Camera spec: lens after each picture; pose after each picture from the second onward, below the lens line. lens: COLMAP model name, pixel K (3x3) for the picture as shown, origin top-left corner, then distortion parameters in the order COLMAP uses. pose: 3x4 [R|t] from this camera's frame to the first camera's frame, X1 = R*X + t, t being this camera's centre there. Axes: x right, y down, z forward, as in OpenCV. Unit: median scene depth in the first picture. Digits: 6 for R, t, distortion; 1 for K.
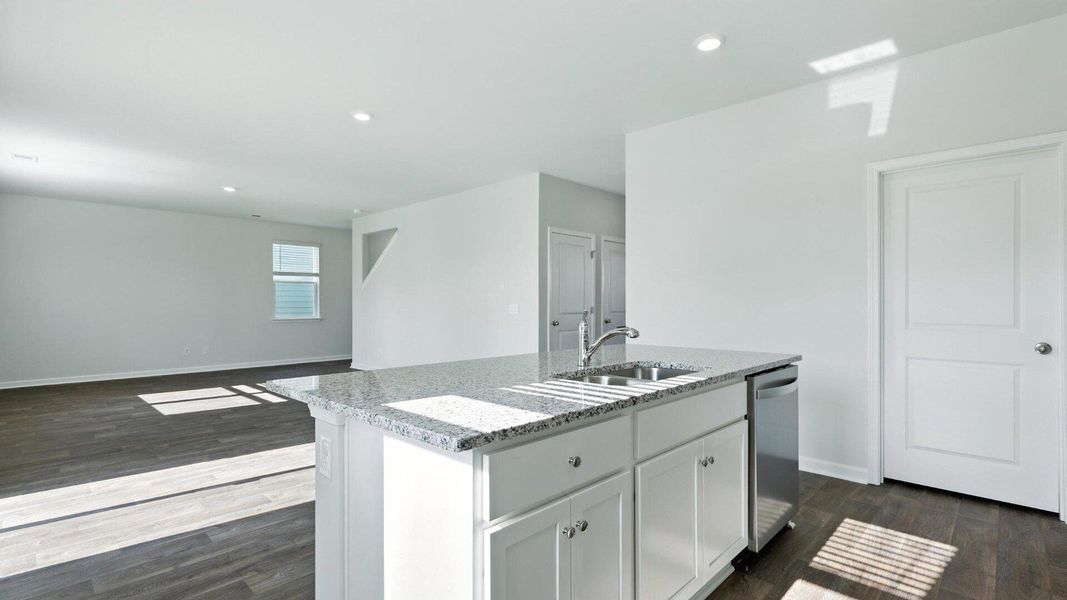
lens RADIAL K [[497.0, 0, 538.0], [0, 497.0, 302.5], [0, 0, 1]] dist [0.002187, -0.001040]
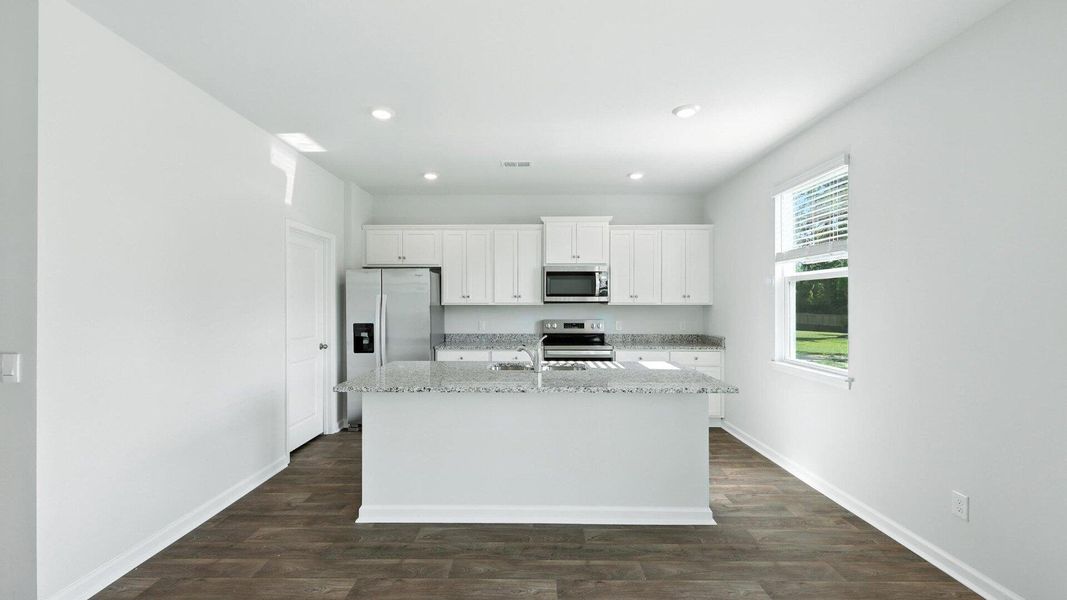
lens RADIAL K [[437.0, 0, 531.5], [0, 437.0, 292.9], [0, 0, 1]] dist [-0.002687, 0.000709]
pose [[-0.676196, 0.016266, 0.736542, -0.612930], [-0.001692, 0.999719, -0.023632, -0.059832], [-0.736719, -0.017226, -0.675979, 1.300567]]
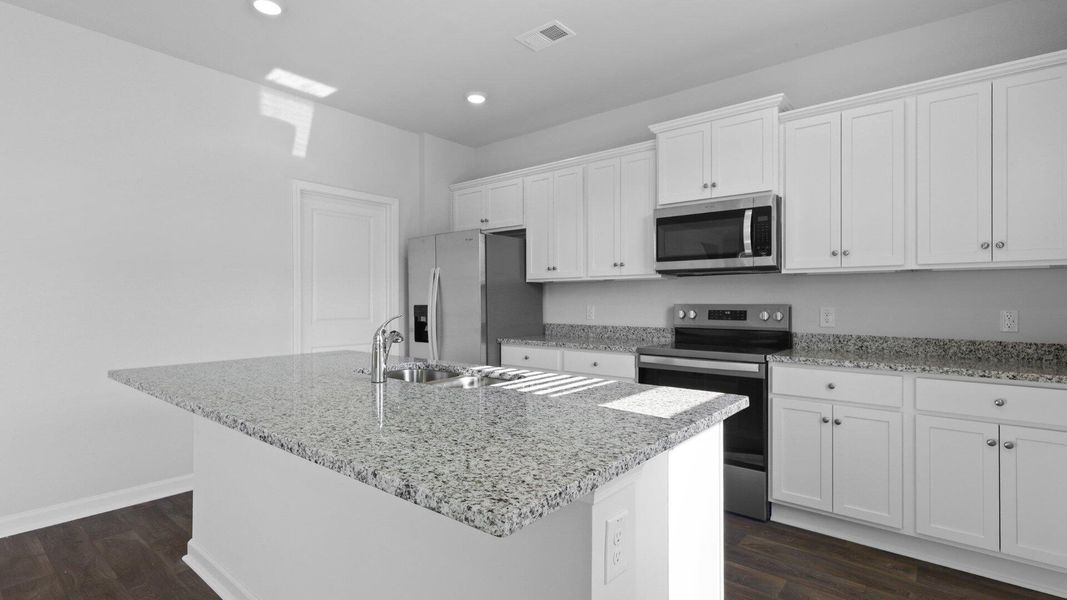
lens RADIAL K [[497.0, 0, 529.7], [0, 497.0, 294.5], [0, 0, 1]] dist [0.002187, -0.001040]
pose [[-0.075483, 0.015010, 0.997034, -0.498829], [-0.003593, 0.999876, -0.015325, -0.001316], [-0.997141, -0.004739, -0.075419, 0.553551]]
